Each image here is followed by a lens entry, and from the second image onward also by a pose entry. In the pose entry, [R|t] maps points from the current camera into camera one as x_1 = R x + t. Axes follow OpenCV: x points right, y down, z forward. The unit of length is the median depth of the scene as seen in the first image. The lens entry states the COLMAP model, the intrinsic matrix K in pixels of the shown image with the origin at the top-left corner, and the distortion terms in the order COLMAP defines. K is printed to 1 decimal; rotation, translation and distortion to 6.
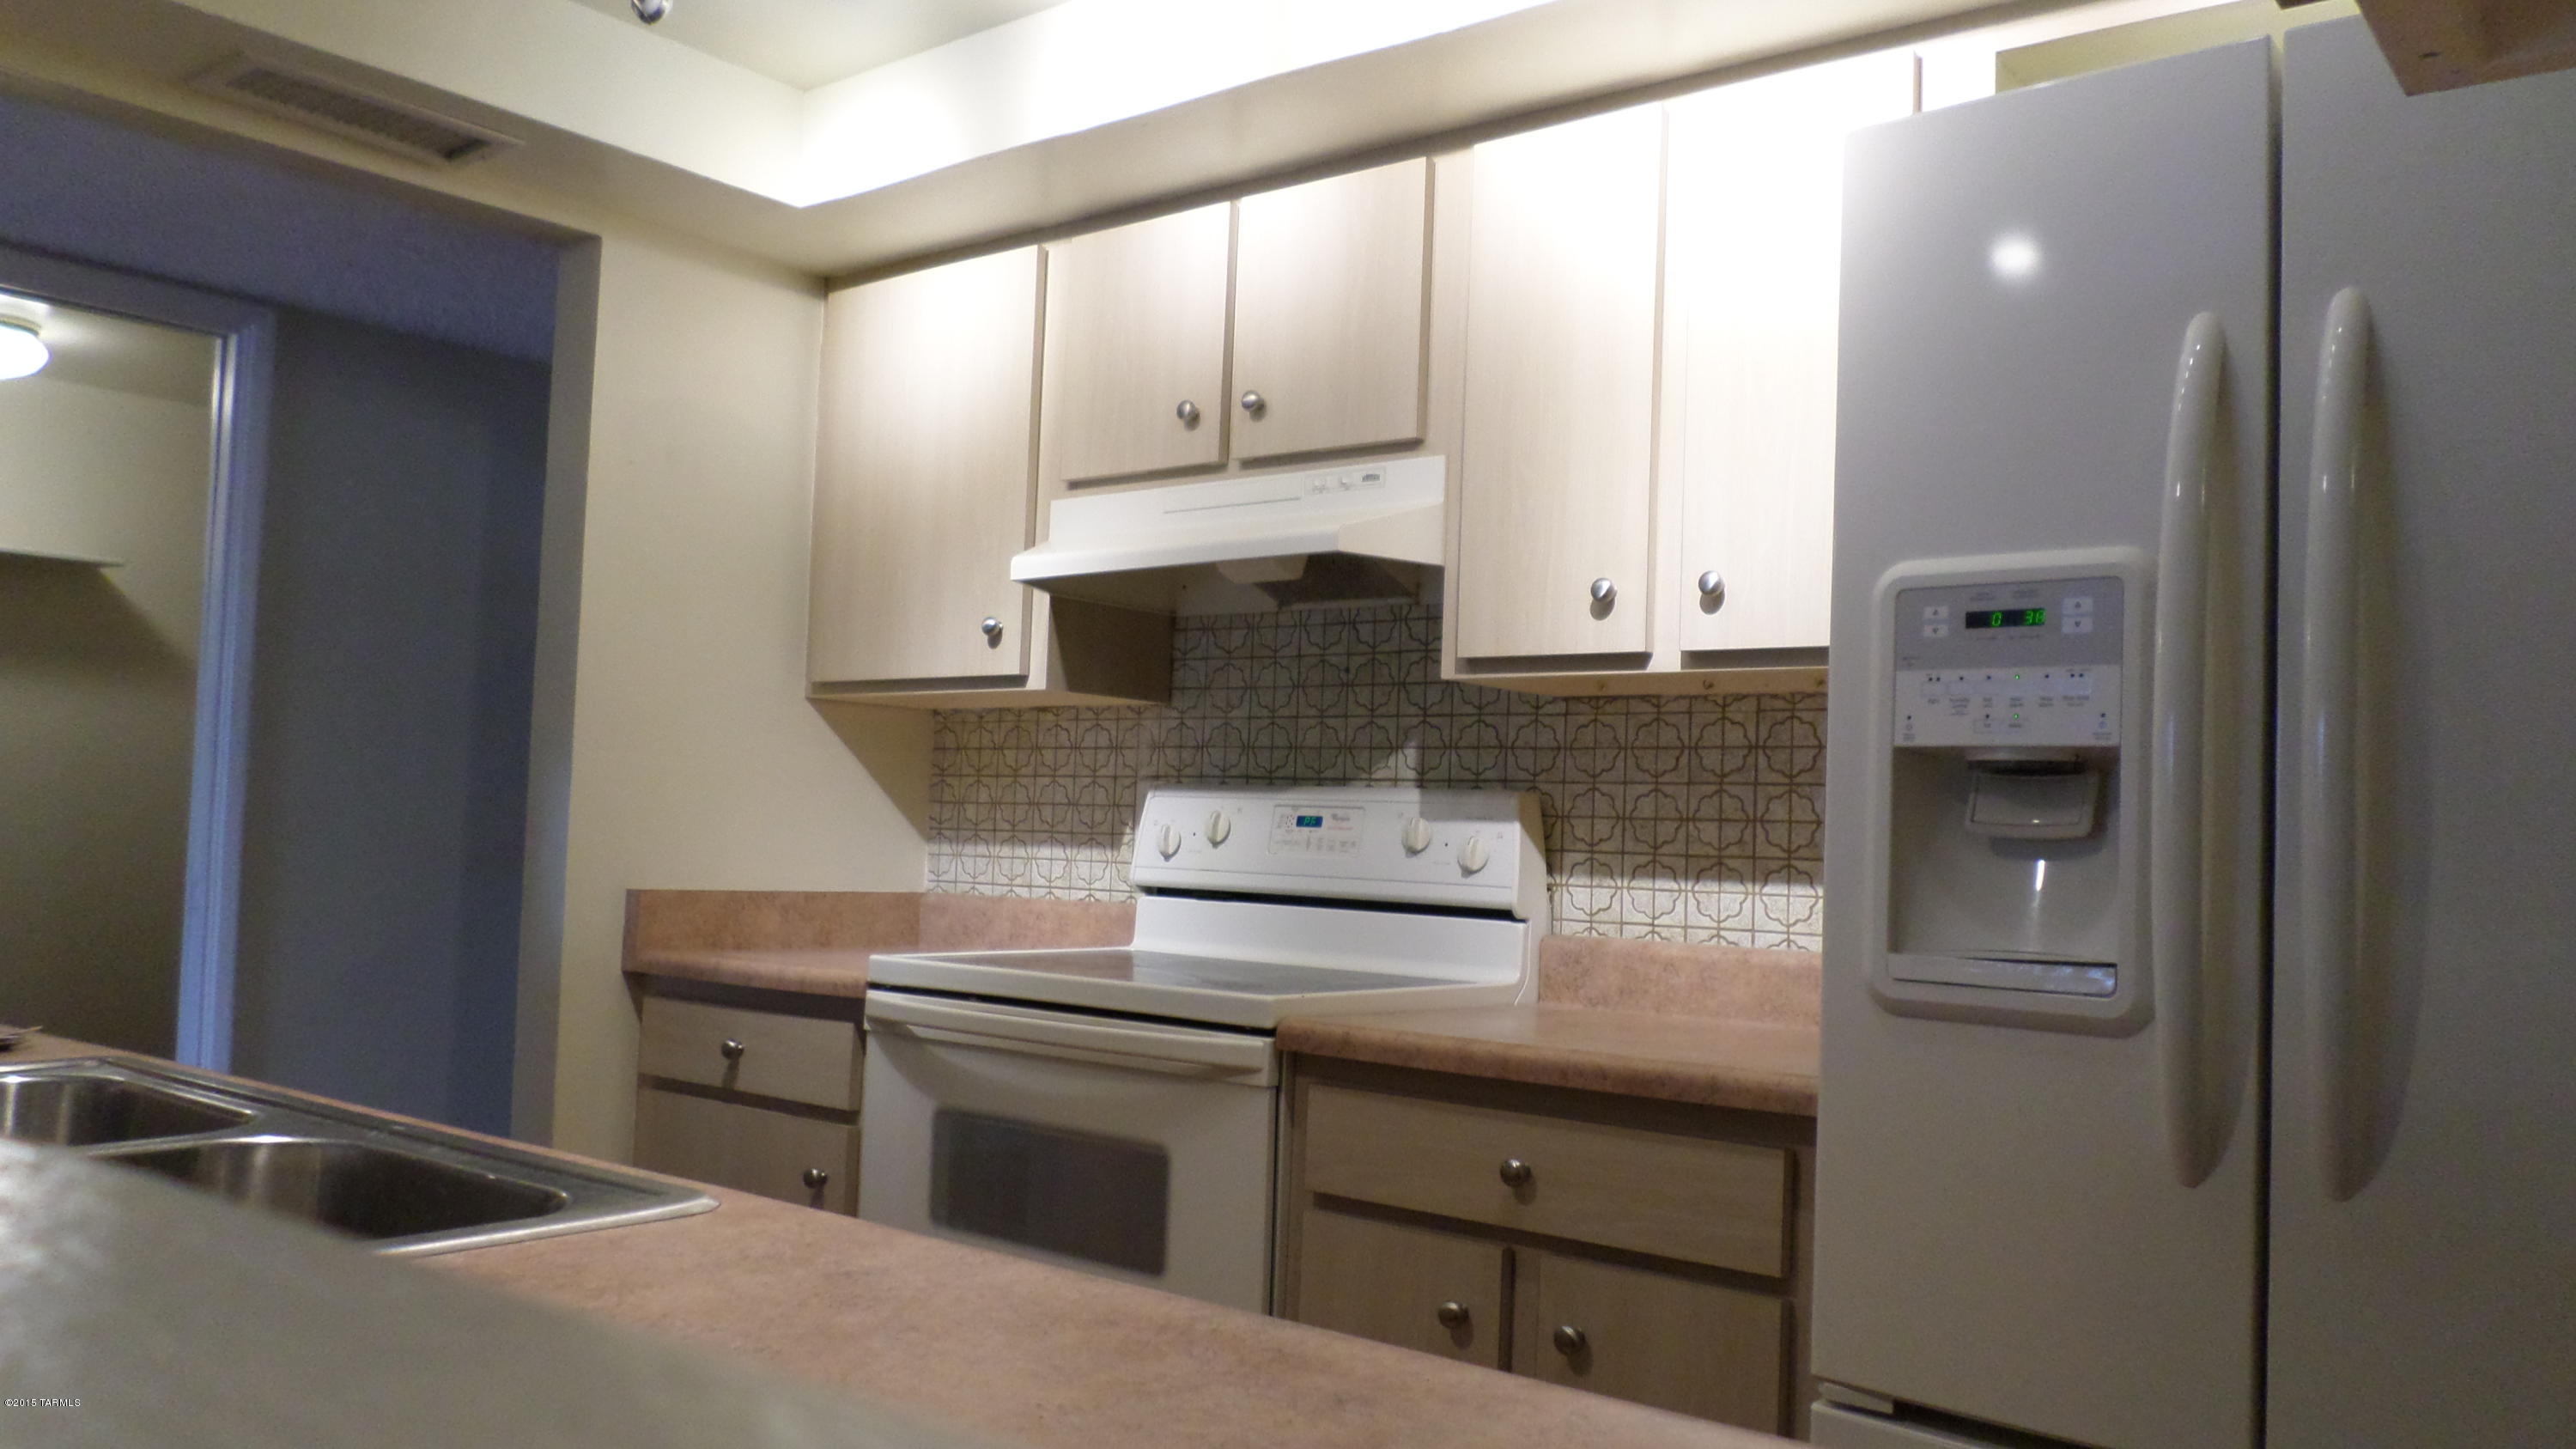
lens RADIAL K [[1951.5, 0, 1301.9], [0, 1951.5, 735.6], [0, 0, 1]] dist [-0.008387, -0.020320]
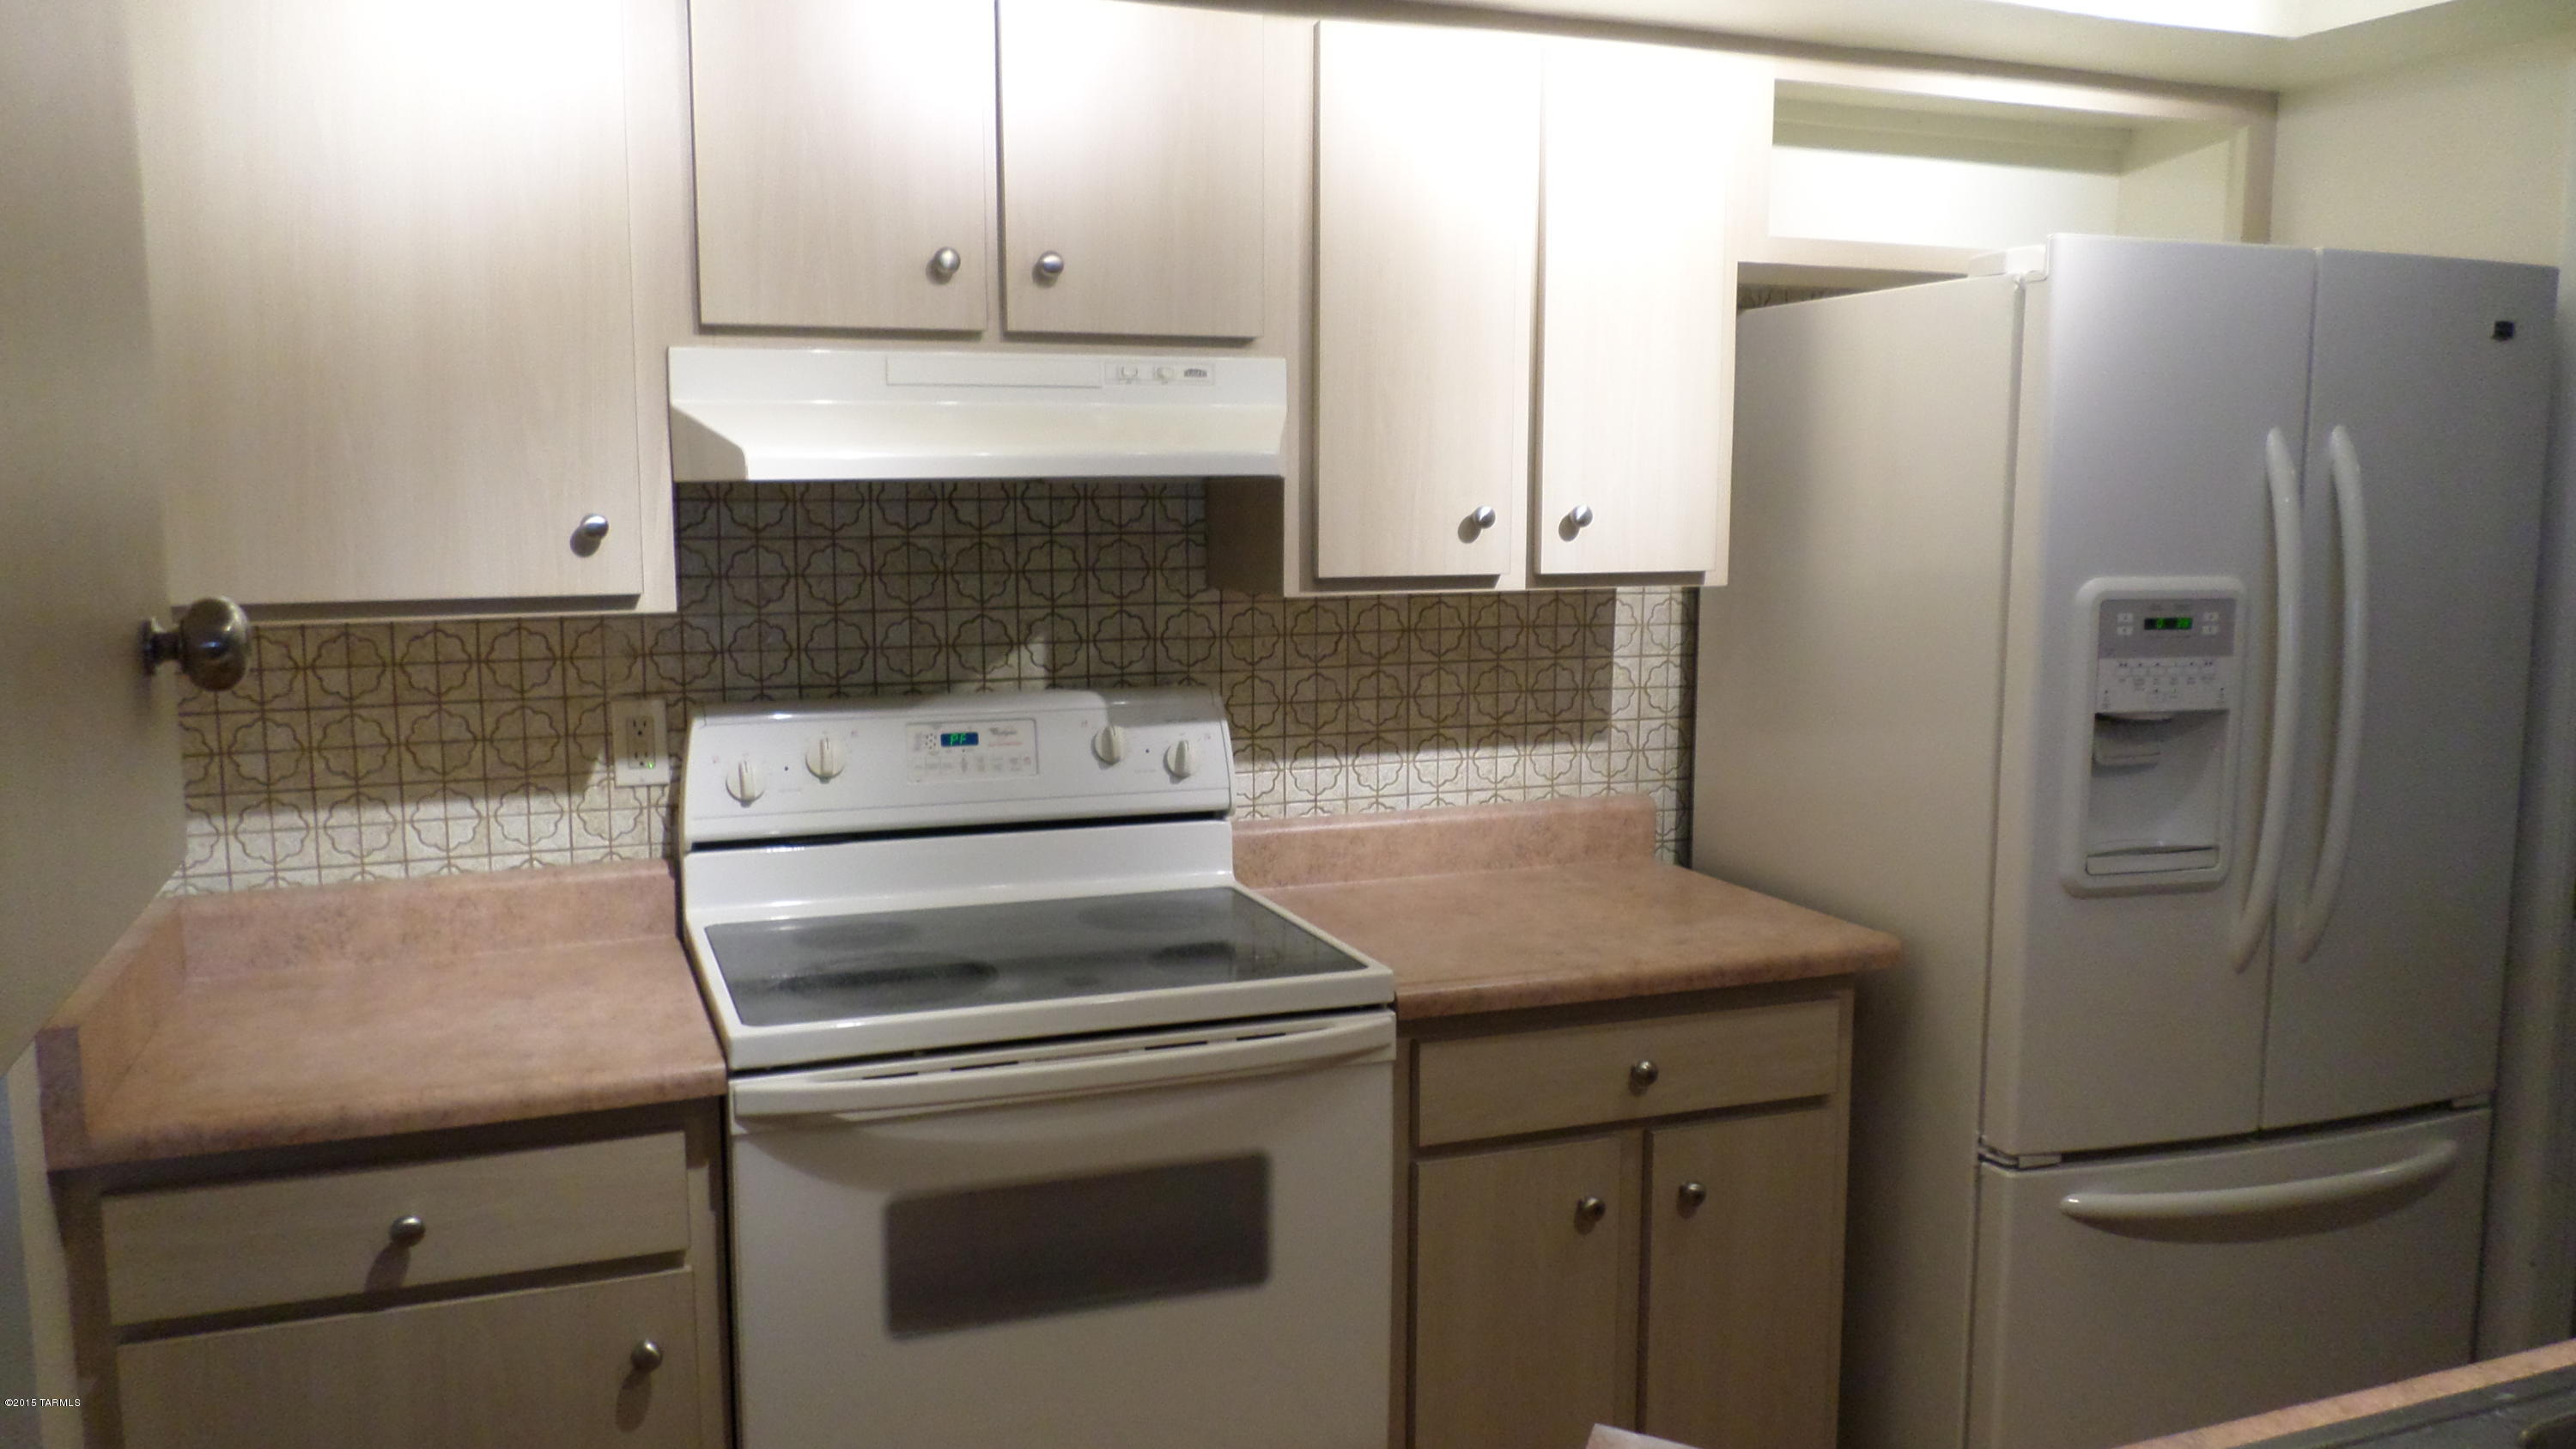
lens RADIAL K [[1951.5, 0, 1295.2], [0, 1951.5, 726.7], [0, 0, 1]] dist [-0.008387, -0.020320]
pose [[0.505004, -0.147880, 0.850354, -0.704342], [-0.029106, 0.981735, 0.188014, -0.138038], [-0.862626, -0.119698, 0.491476, 0.482391]]
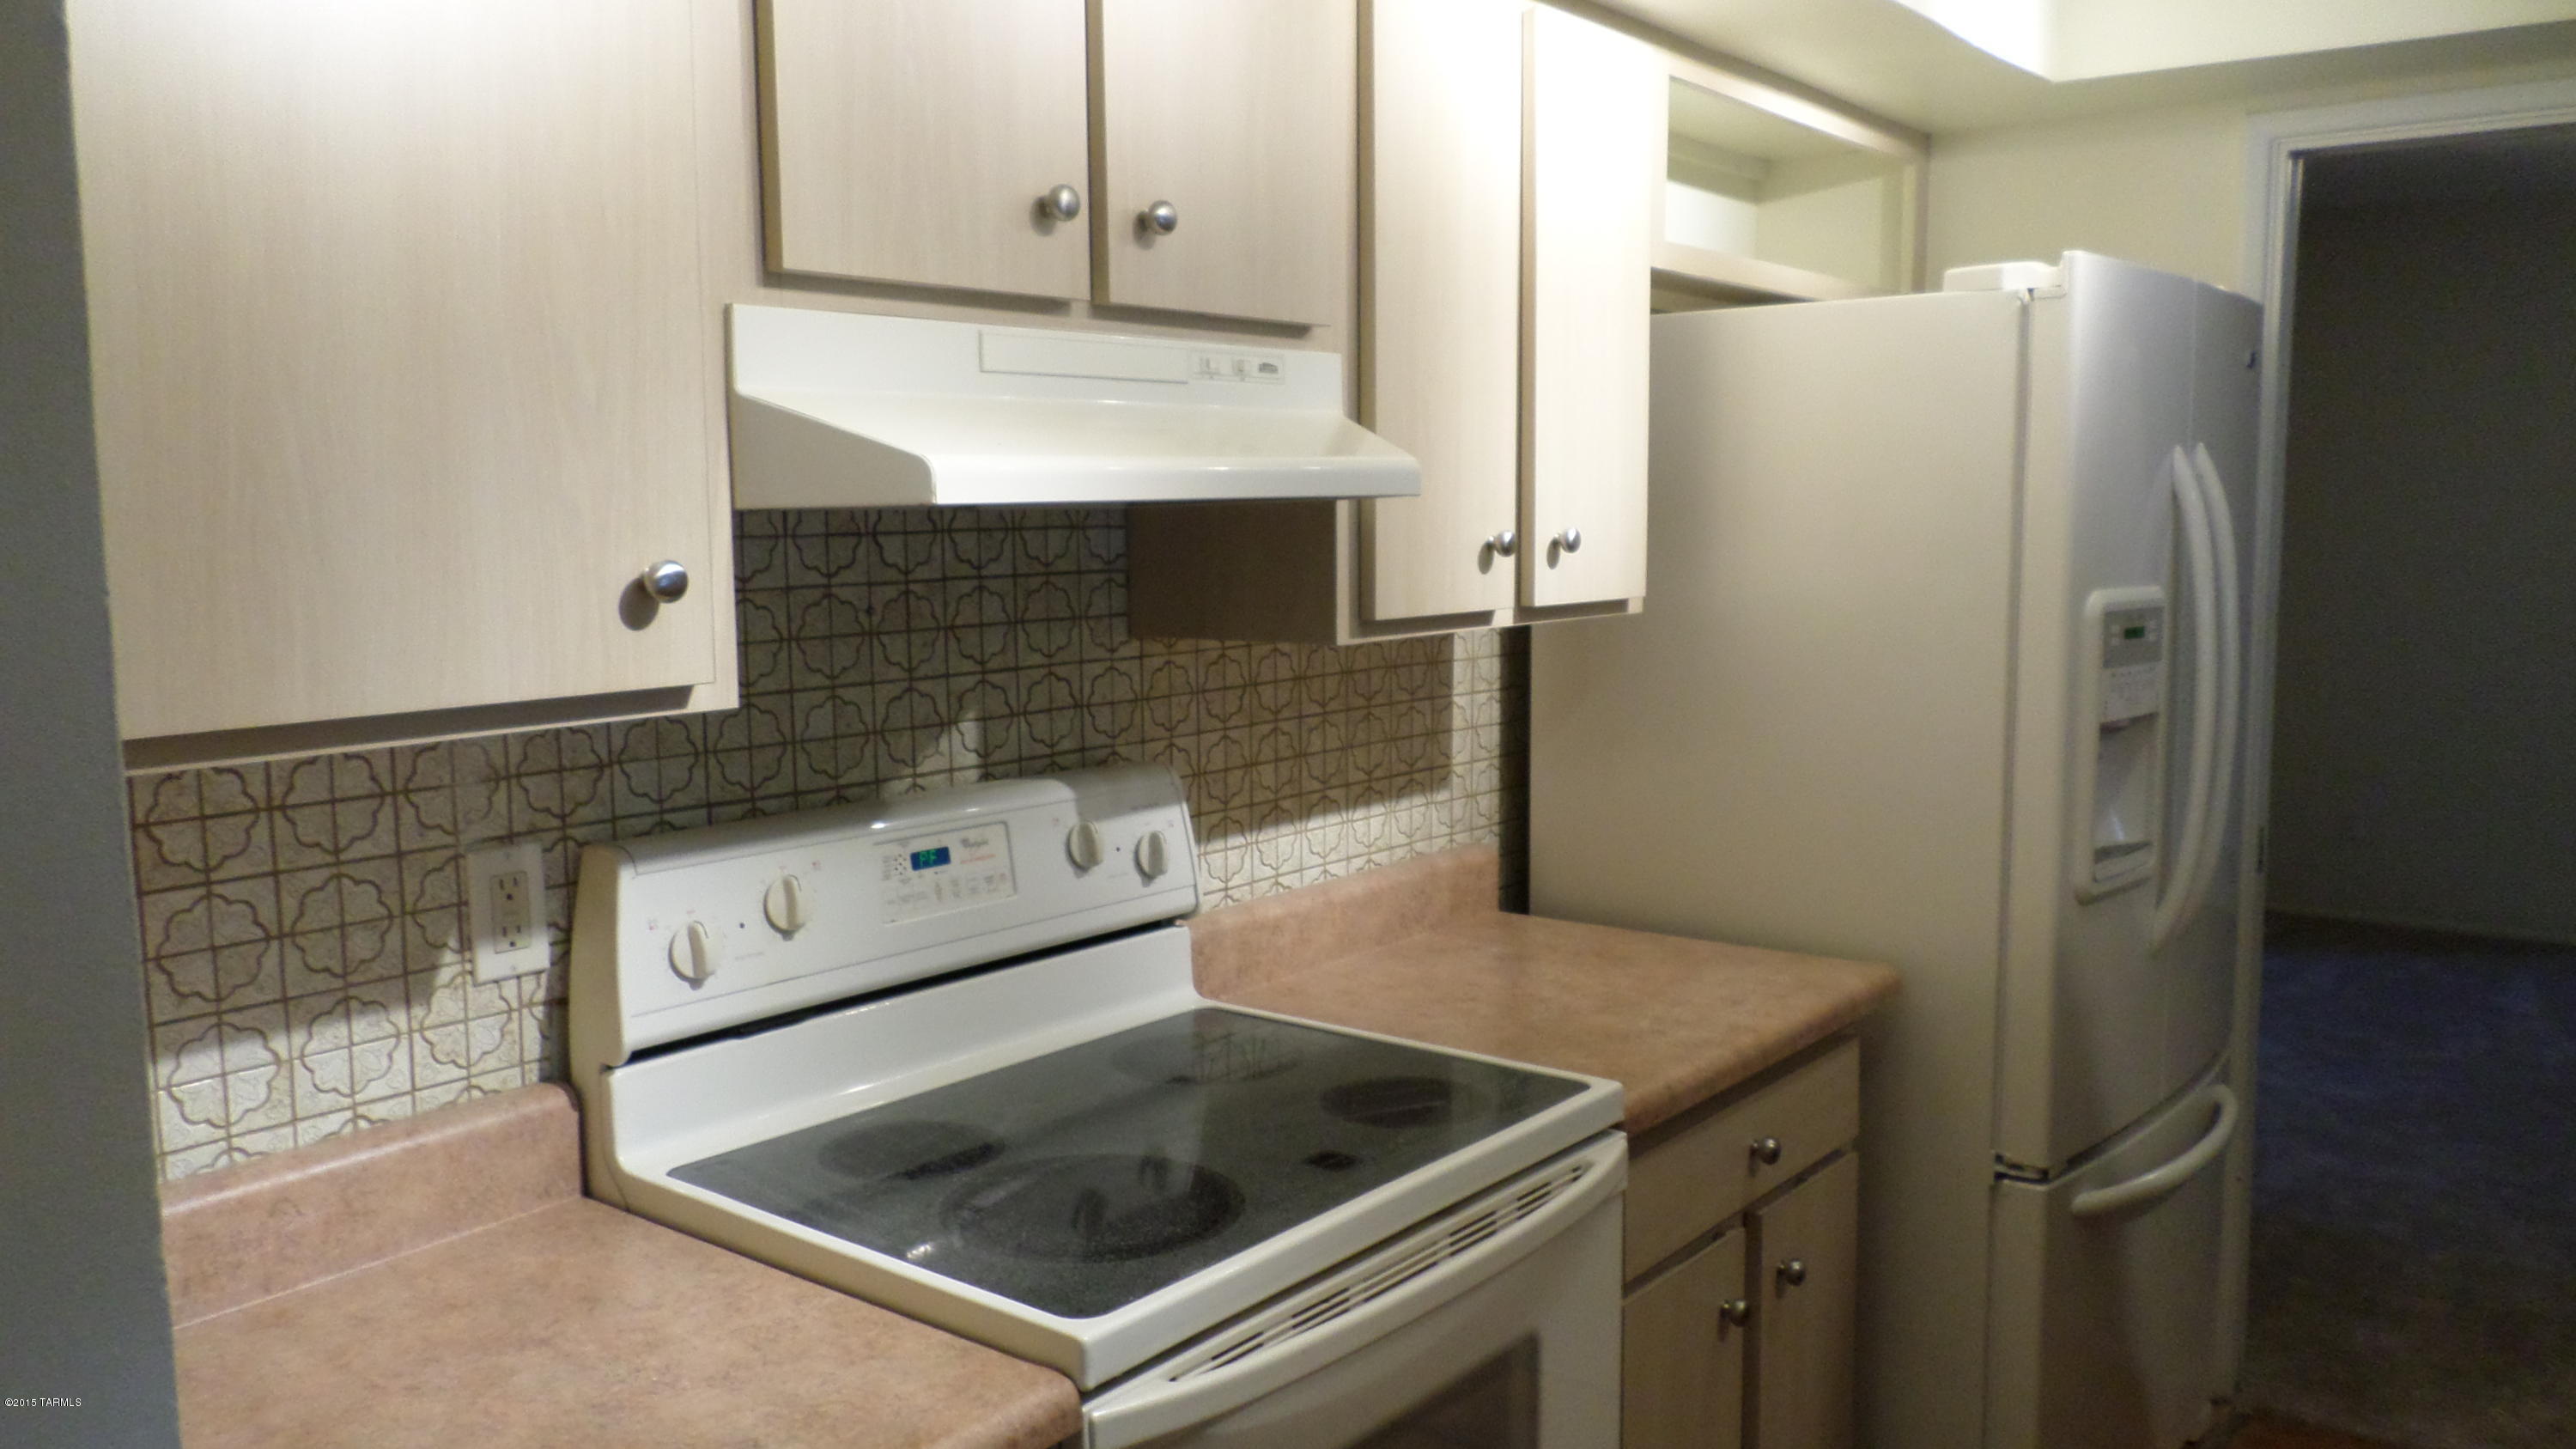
lens RADIAL K [[1951.5, 0, 1295.4], [0, 1951.5, 735.5], [0, 0, 1]] dist [-0.008387, -0.020320]
pose [[0.004644, -0.157893, 0.987445, -0.663491], [-0.047247, 0.986319, 0.157935, -0.109280], [-0.998872, -0.047387, -0.002879, 0.952393]]
